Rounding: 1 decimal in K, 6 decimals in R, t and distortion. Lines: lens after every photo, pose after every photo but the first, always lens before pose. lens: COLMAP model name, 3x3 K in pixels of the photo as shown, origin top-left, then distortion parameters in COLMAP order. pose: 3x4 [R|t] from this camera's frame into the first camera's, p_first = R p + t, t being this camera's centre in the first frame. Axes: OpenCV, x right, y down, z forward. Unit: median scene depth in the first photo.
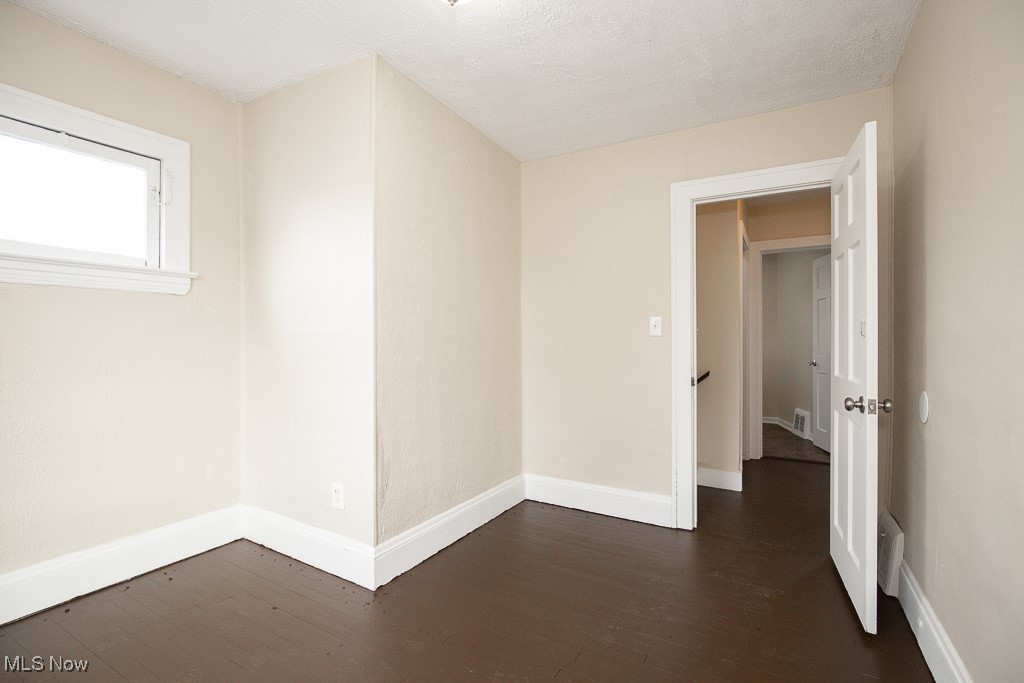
lens RADIAL K [[465.9, 0, 515.4], [0, 465.9, 341.8], [0, 0, 1]] dist [-0.014237, 0.005894]
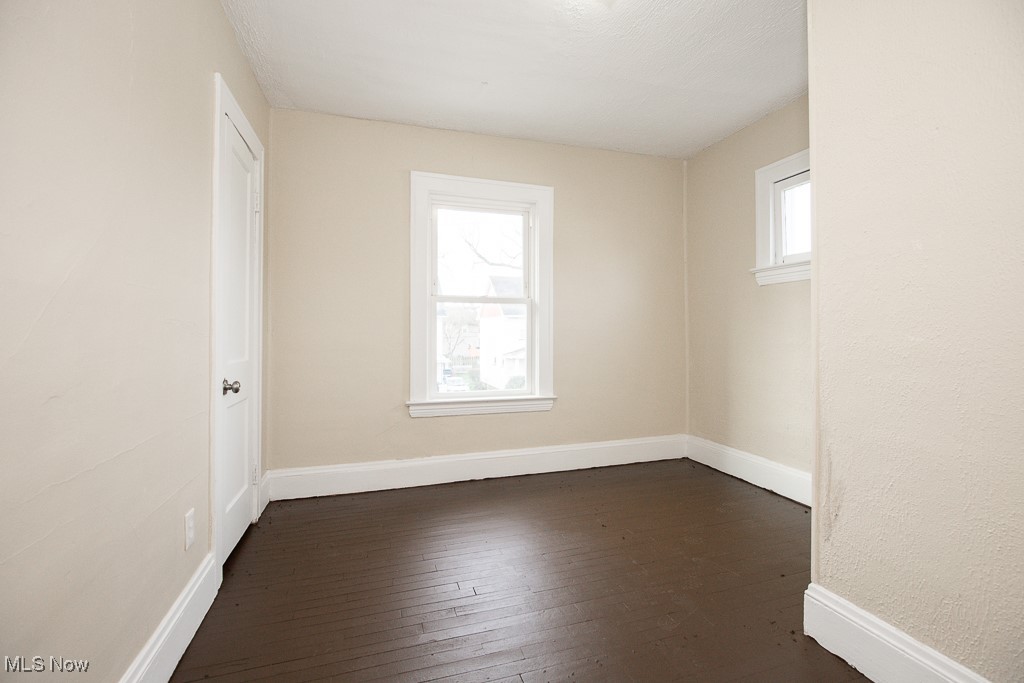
lens RADIAL K [[465.9, 0, 515.4], [0, 465.9, 341.8], [0, 0, 1]] dist [-0.014237, 0.005894]
pose [[-0.665765, 0.010457, -0.746088, 0.573670], [-0.006096, 0.999792, 0.019453, 0.036505], [0.746137, 0.017499, -0.665563, 1.114310]]
